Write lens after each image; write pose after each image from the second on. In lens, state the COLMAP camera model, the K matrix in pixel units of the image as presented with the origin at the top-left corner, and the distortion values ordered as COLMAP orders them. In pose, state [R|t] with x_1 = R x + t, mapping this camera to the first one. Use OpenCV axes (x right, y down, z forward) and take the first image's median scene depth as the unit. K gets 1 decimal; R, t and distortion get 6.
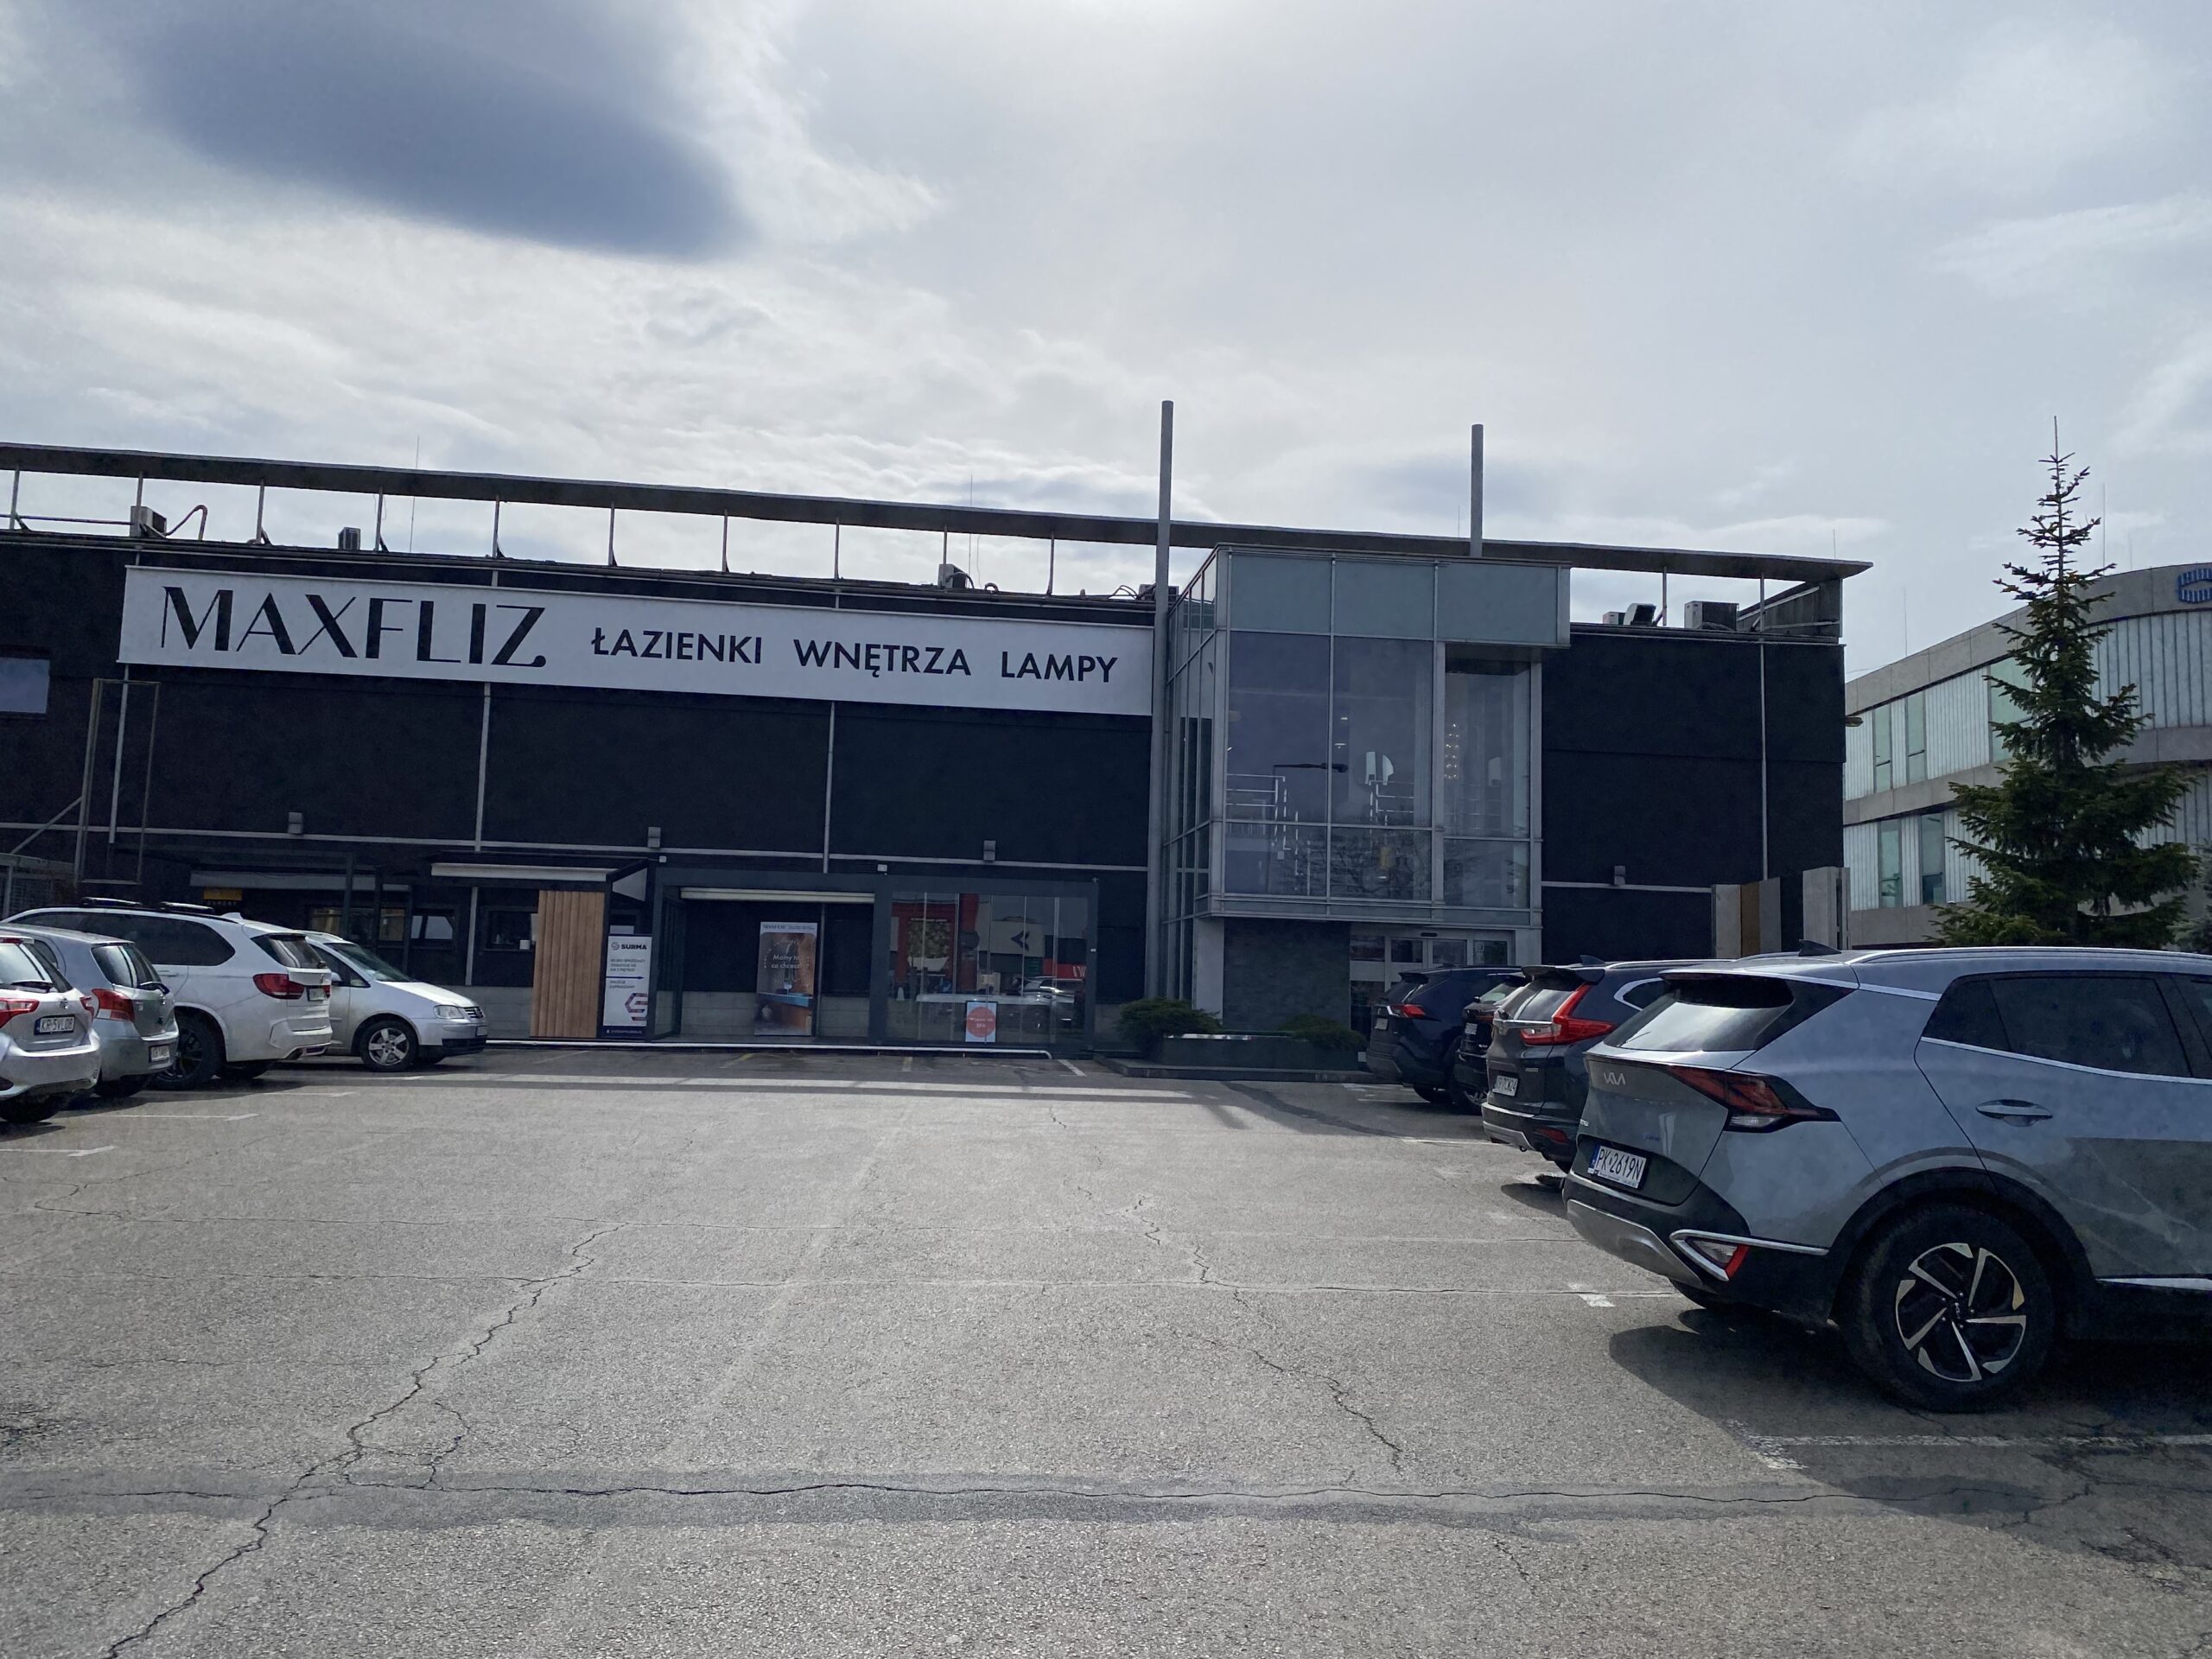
lens RADIAL K [[1660.2, 0, 1106.0], [0, 1660.2, 829.5], [0, 0, 1]] dist [-0.026521, -0.005953]
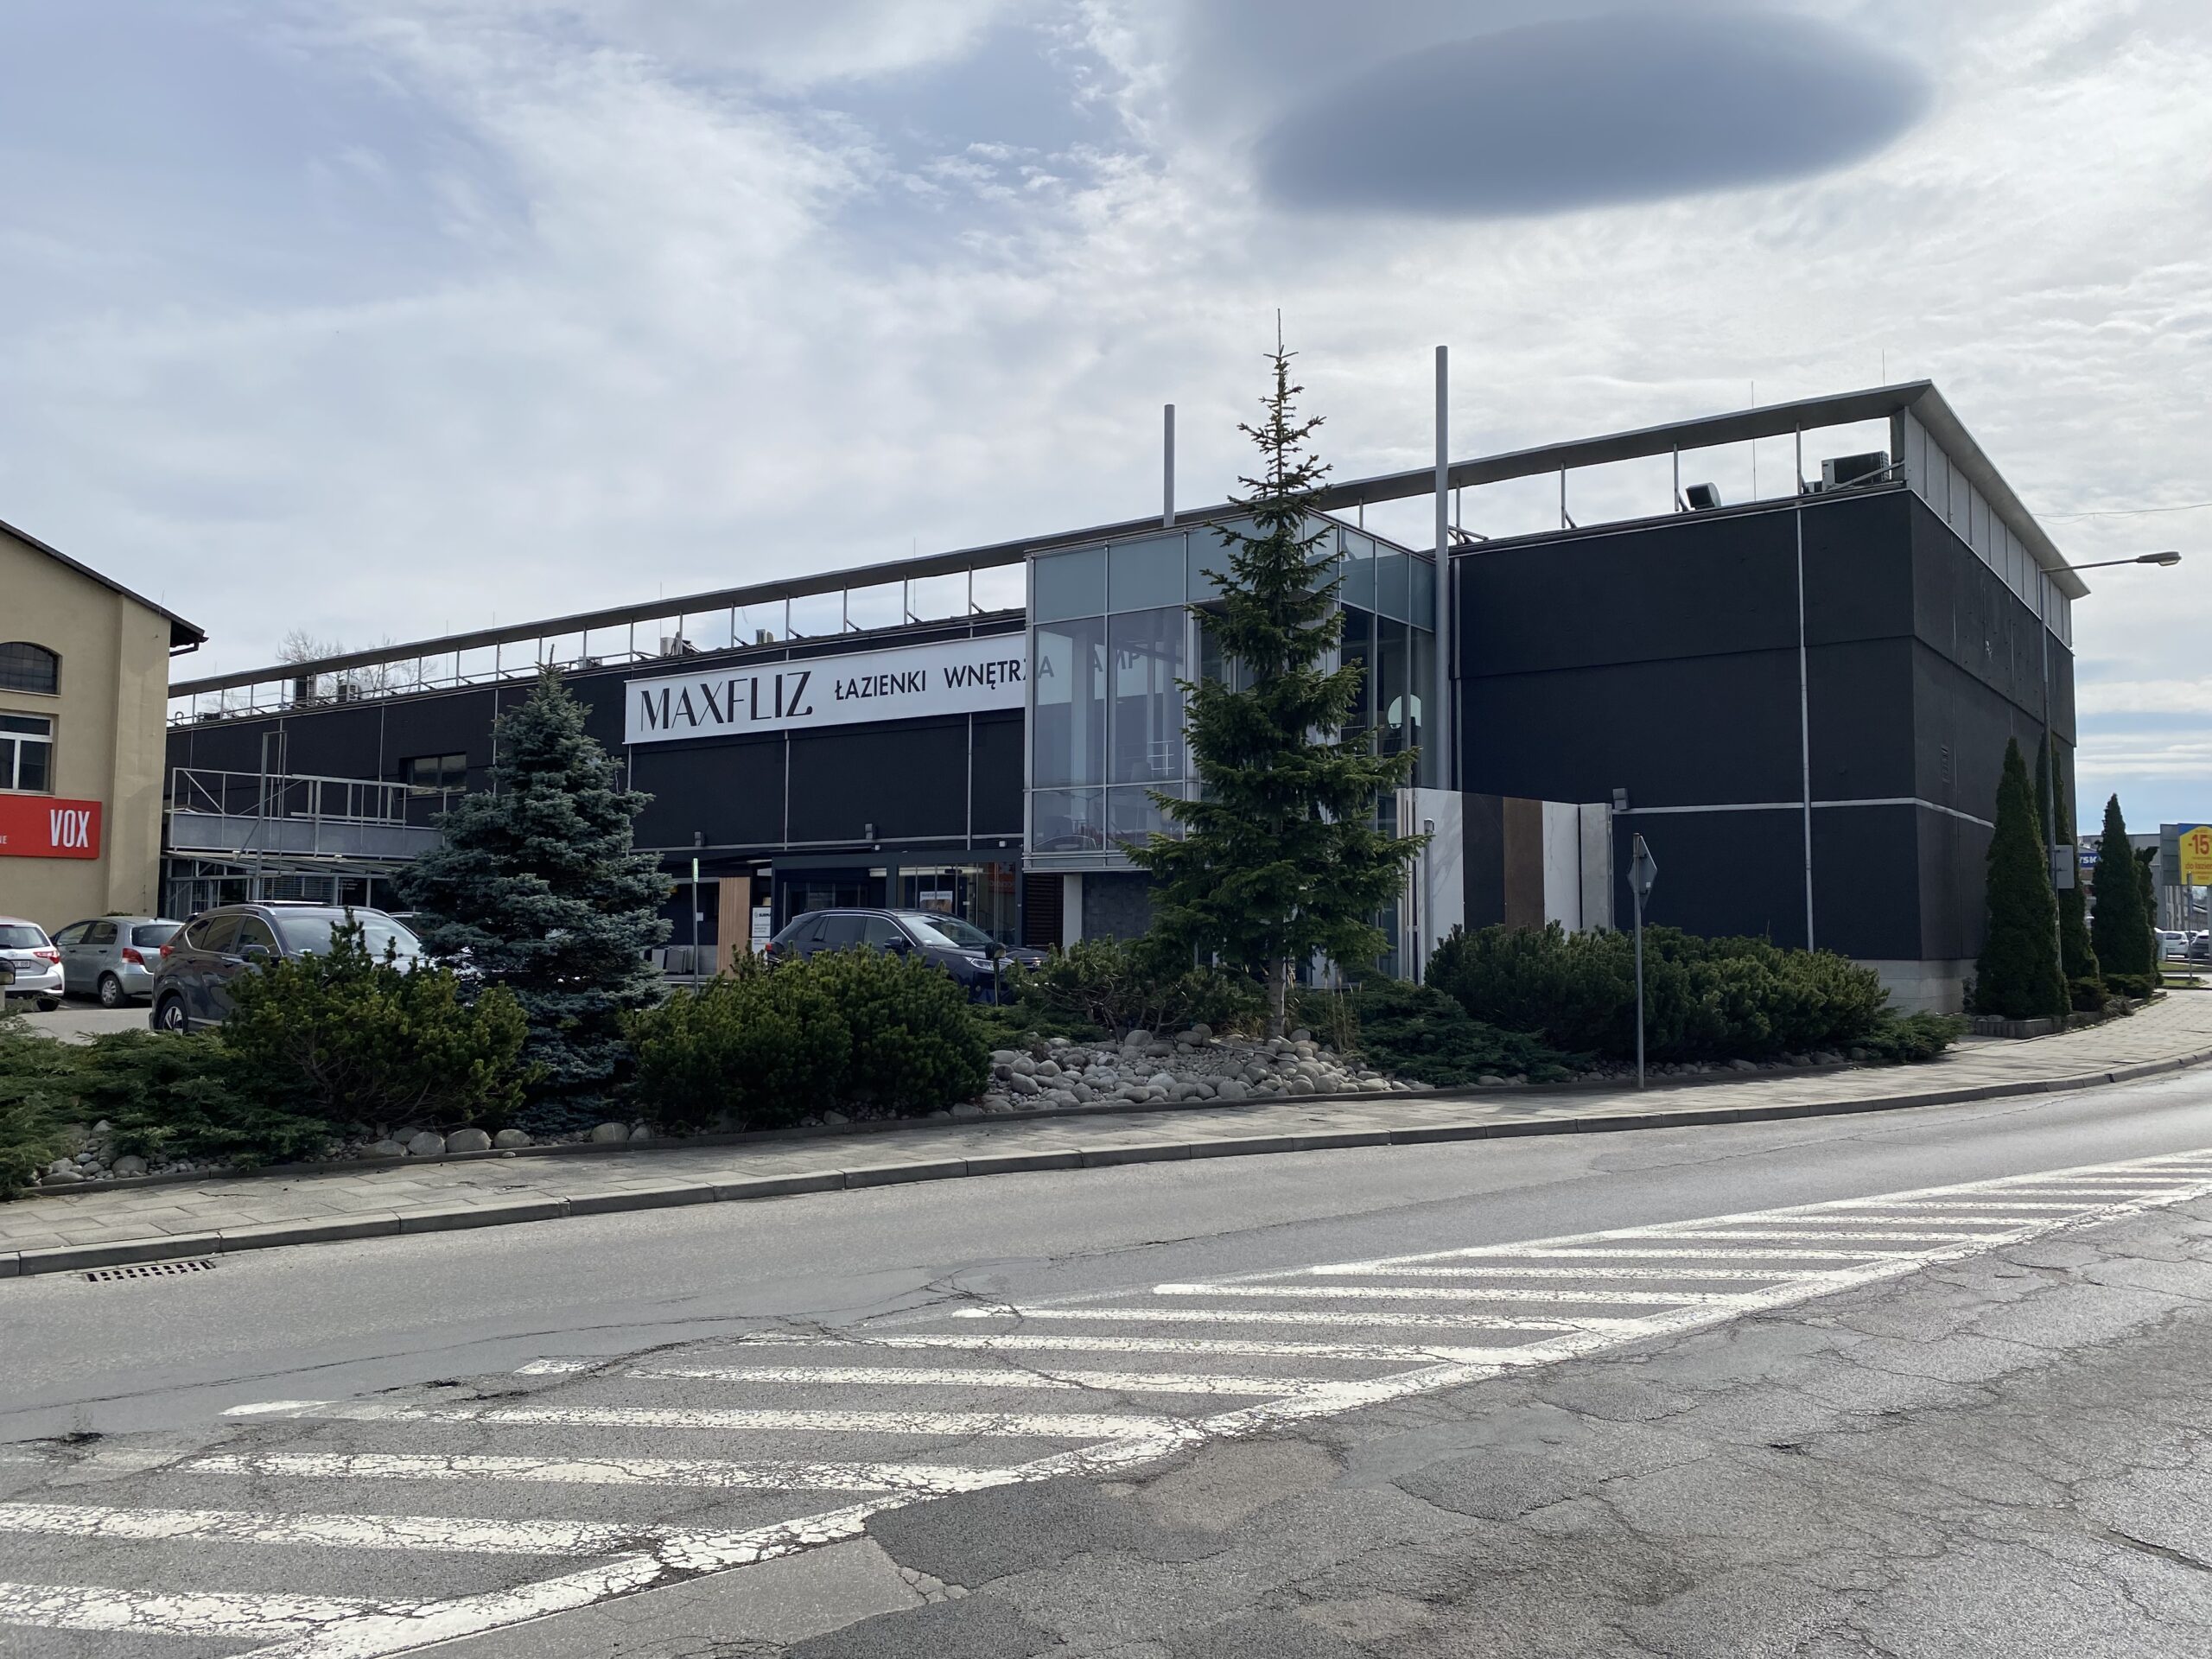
lens RADIAL K [[1695.4, 0, 1106.0], [0, 1695.4, 829.5], [0, 0, 1]] dist [0.008311, -0.001511]
pose [[0.718139, -0.067738, -0.692595, 0.815417], [0.082334, 0.996531, -0.012094, 0.035130], [0.691012, -0.048339, 0.721225, 0.148833]]
